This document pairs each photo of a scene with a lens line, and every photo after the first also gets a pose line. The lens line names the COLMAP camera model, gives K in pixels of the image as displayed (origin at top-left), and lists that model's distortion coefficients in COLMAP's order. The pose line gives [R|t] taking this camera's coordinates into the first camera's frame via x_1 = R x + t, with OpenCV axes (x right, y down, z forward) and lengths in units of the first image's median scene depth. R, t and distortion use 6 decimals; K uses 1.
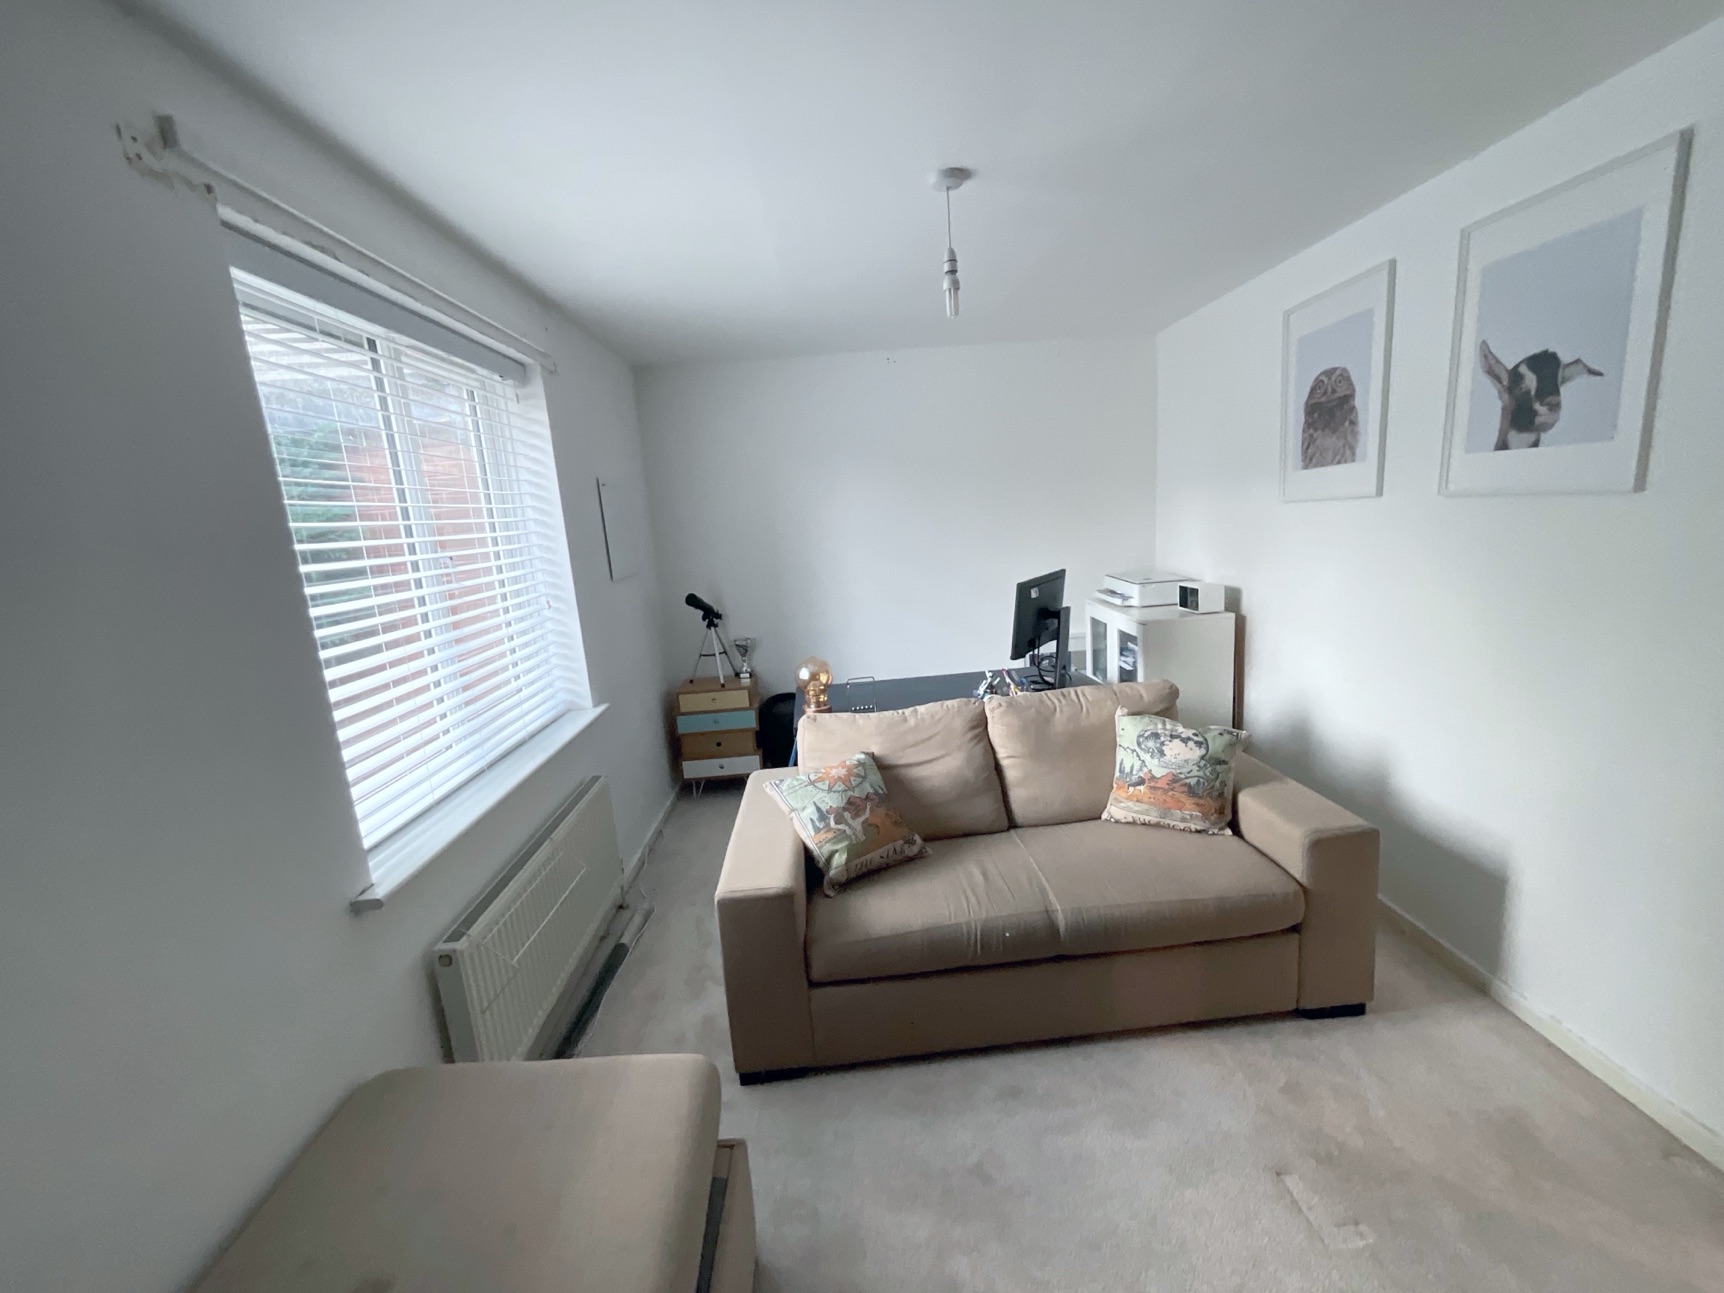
lens RADIAL K [[701.6, 0, 858.6], [0, 701.6, 645.9], [0, 0, 1]] dist [-0.000982, 0.000105]
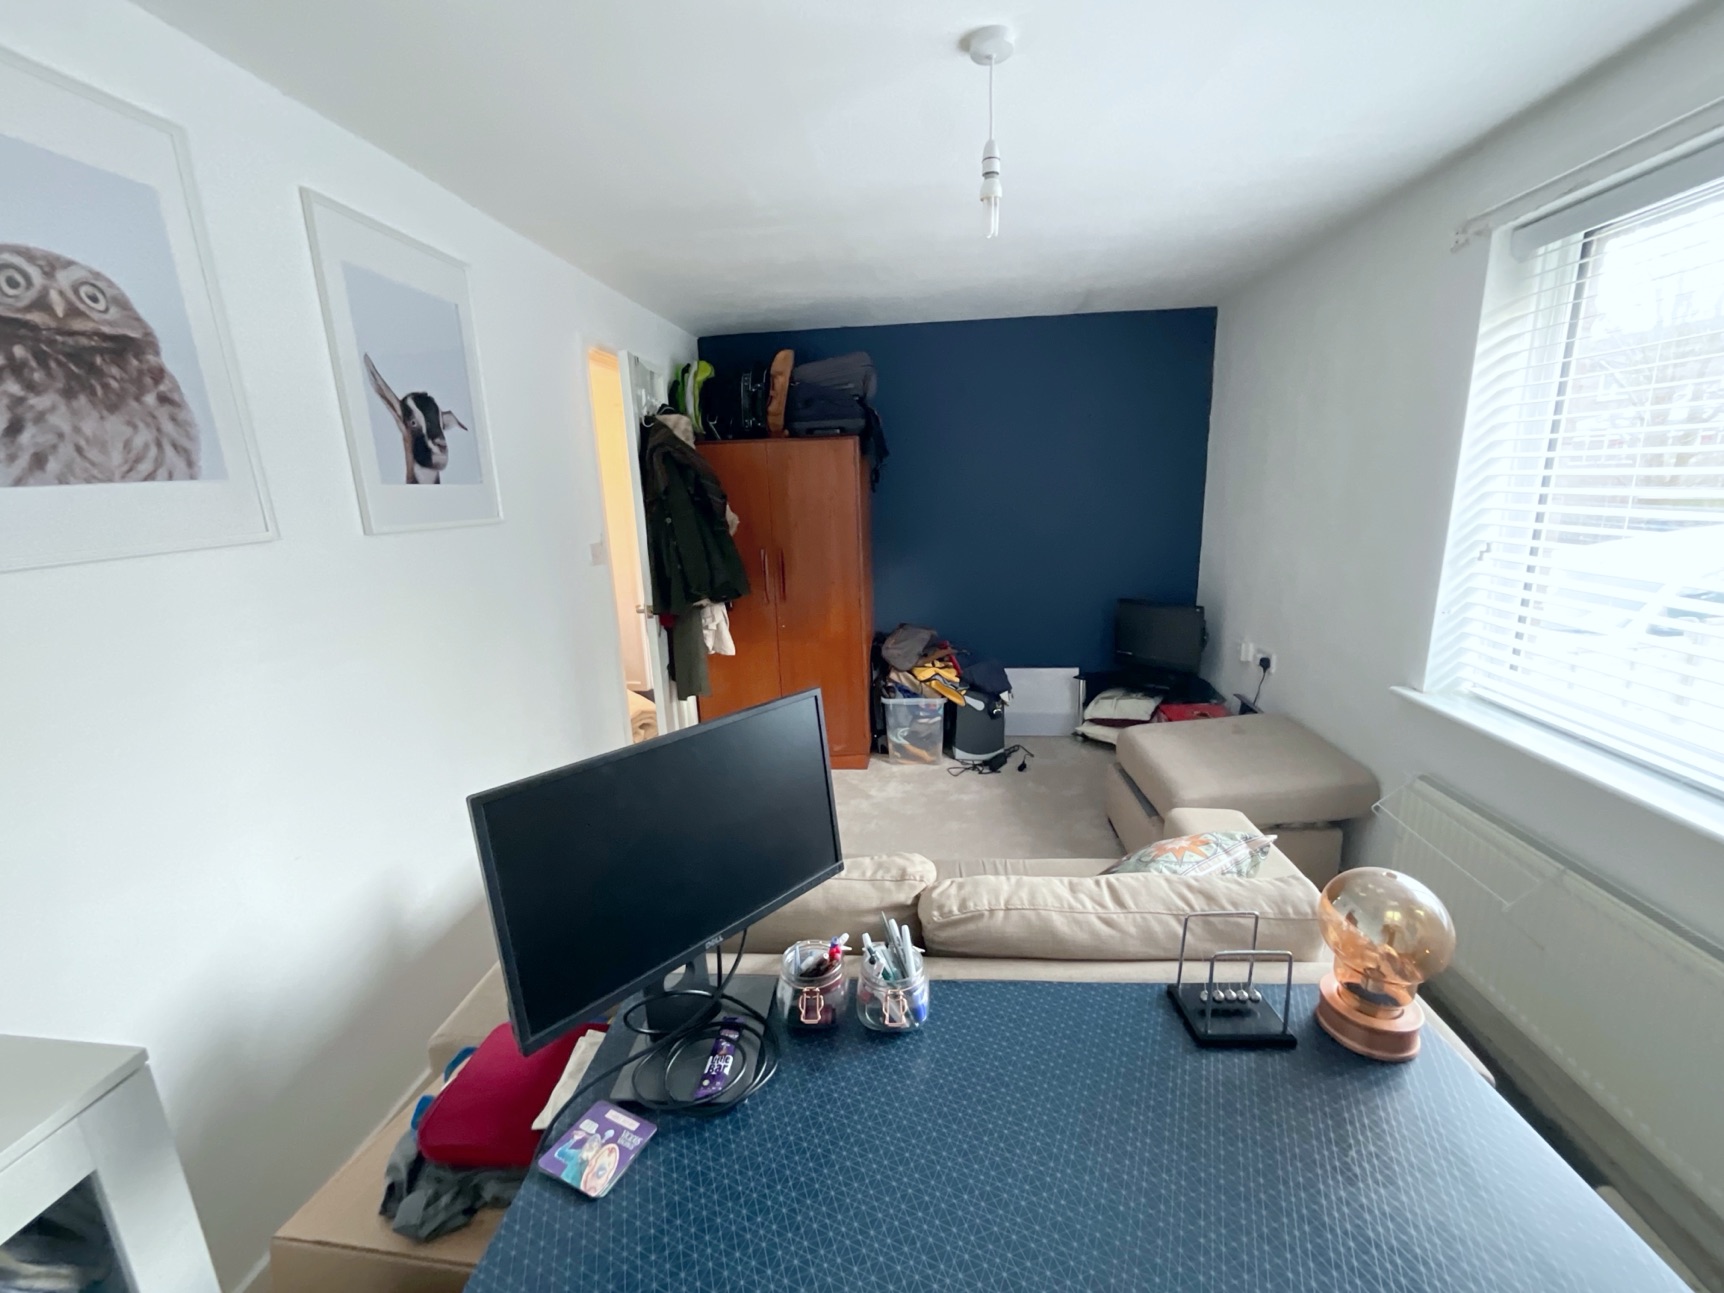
lens RADIAL K [[701.6, 0, 865.3], [0, 701.6, 643.9], [0, 0, 1]] dist [-0.000982, 0.000105]
pose [[-0.985367, 0.073741, 0.153672, 0.147516], [0.128530, 0.913603, 0.385758, -0.298021], [-0.111949, 0.399864, -0.909712, 1.522086]]
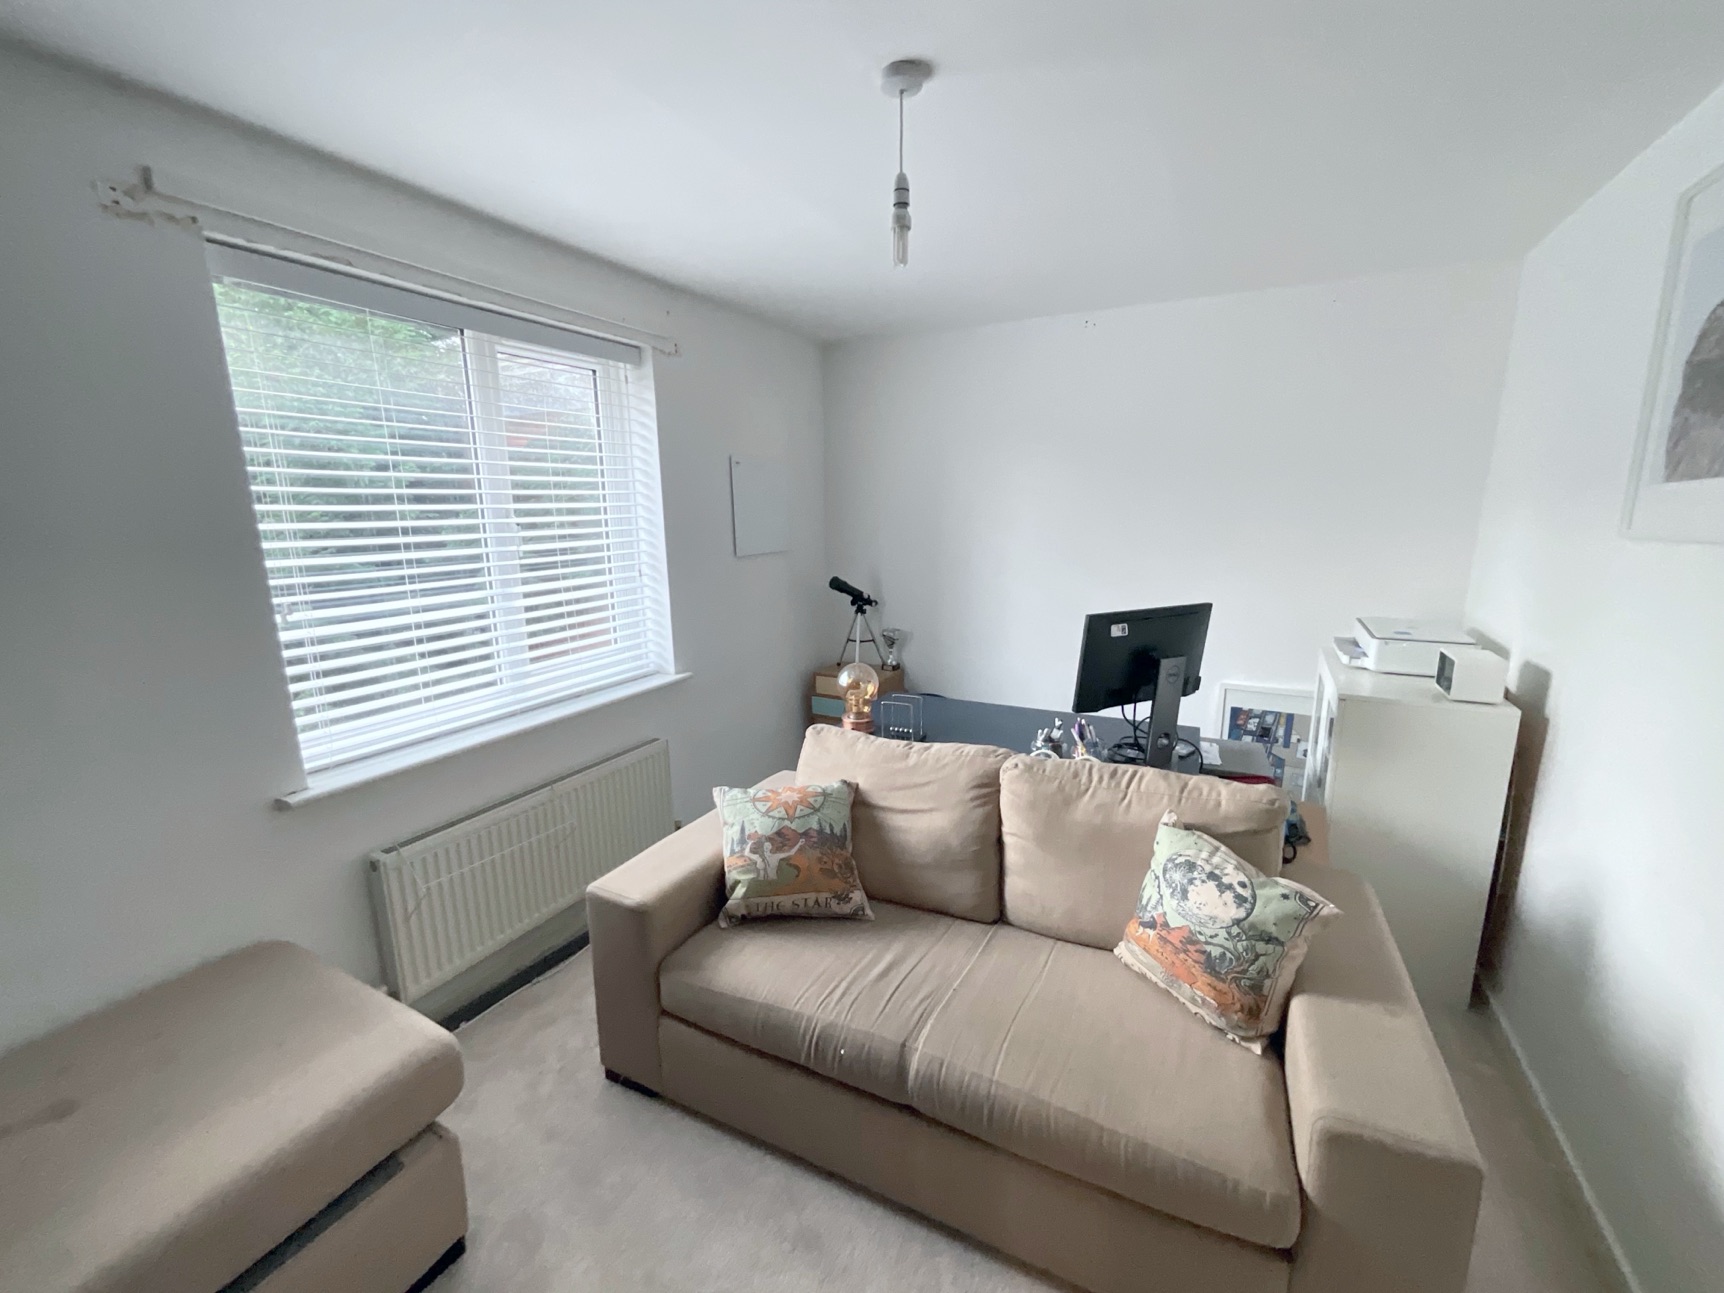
lens RADIAL K [[701.6, 0, 869.2], [0, 701.6, 646.1], [0, 0, 1]] dist [-0.000982, 0.000105]
pose [[0.865523, 0.160968, -0.474299, 0.430642], [-0.144857, 0.986930, 0.070603, -0.083205], [0.479465, 0.007597, 0.877528, 0.247686]]
